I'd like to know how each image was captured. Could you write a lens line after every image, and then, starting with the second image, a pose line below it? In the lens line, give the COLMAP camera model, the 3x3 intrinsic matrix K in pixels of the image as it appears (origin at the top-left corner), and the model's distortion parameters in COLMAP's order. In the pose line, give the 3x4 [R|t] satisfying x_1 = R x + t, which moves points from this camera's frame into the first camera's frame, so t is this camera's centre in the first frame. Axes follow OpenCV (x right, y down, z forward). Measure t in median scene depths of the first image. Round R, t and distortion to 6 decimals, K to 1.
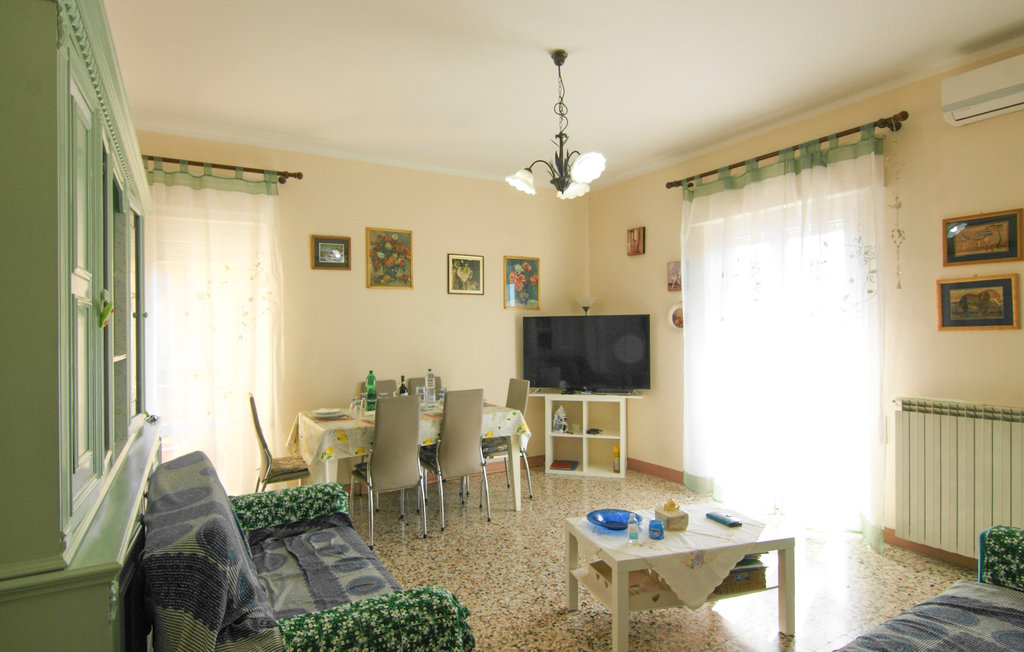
lens RADIAL K [[586.5, 0, 489.2], [0, 586.5, 324.4], [0, 0, 1]] dist [-0.000580, -0.001149]
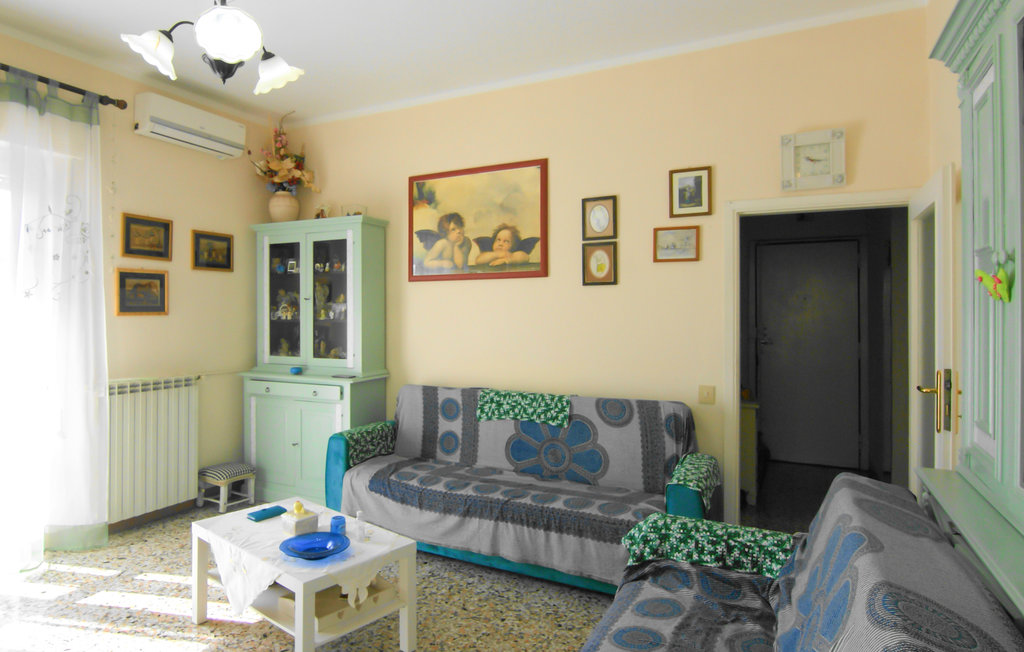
lens RADIAL K [[586.5, 0, 489.2], [0, 586.5, 324.4], [0, 0, 1]] dist [-0.000580, -0.001149]
pose [[-0.524196, -0.001752, 0.851596, -0.373740], [-0.002742, 0.999996, 0.000369, 0.018395], [-0.851593, -0.002142, -0.524199, 0.751168]]
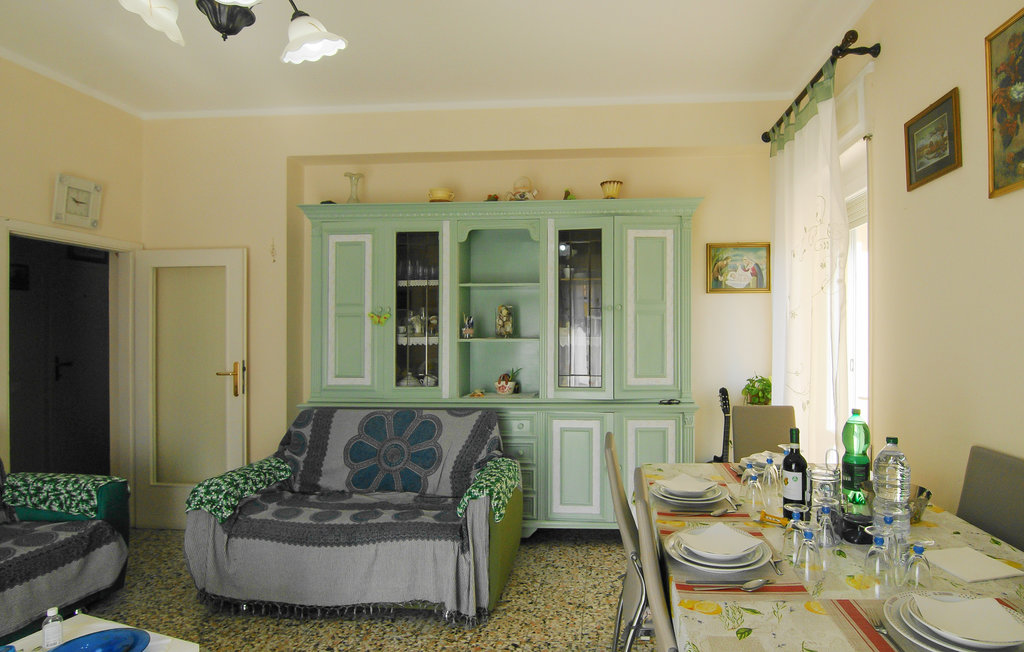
lens RADIAL K [[524.6, 0, 565.3], [0, 524.6, 325.1], [0, 0, 1]] dist [-0.002367, -0.014038]
pose [[-0.578685, 0.010083, -0.815489, 0.233666], [0.022227, 0.999747, -0.003412, 0.014015], [0.815248, -0.020101, -0.578763, 1.048711]]
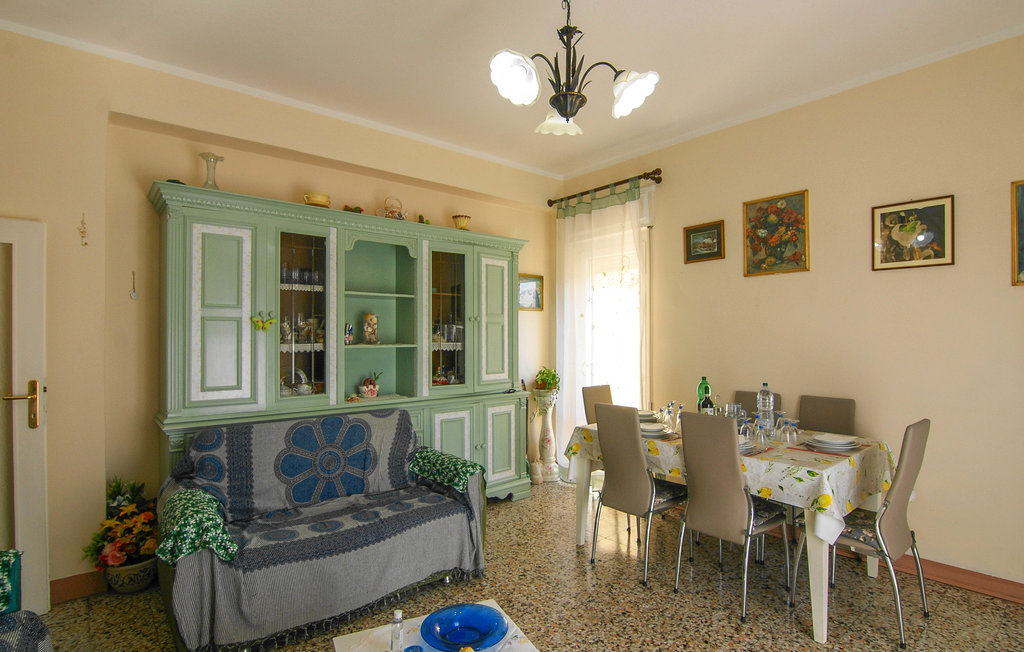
lens RADIAL K [[519.0, 0, 512.7], [0, 519.0, 331.4], [0, 0, 1]] dist [-0.006228, -0.001337]
pose [[0.147007, 0.003260, -0.989130, 0.493323], [0.011502, 0.999921, 0.005005, 0.006408], [0.989069, -0.012113, 0.146958, 0.623289]]
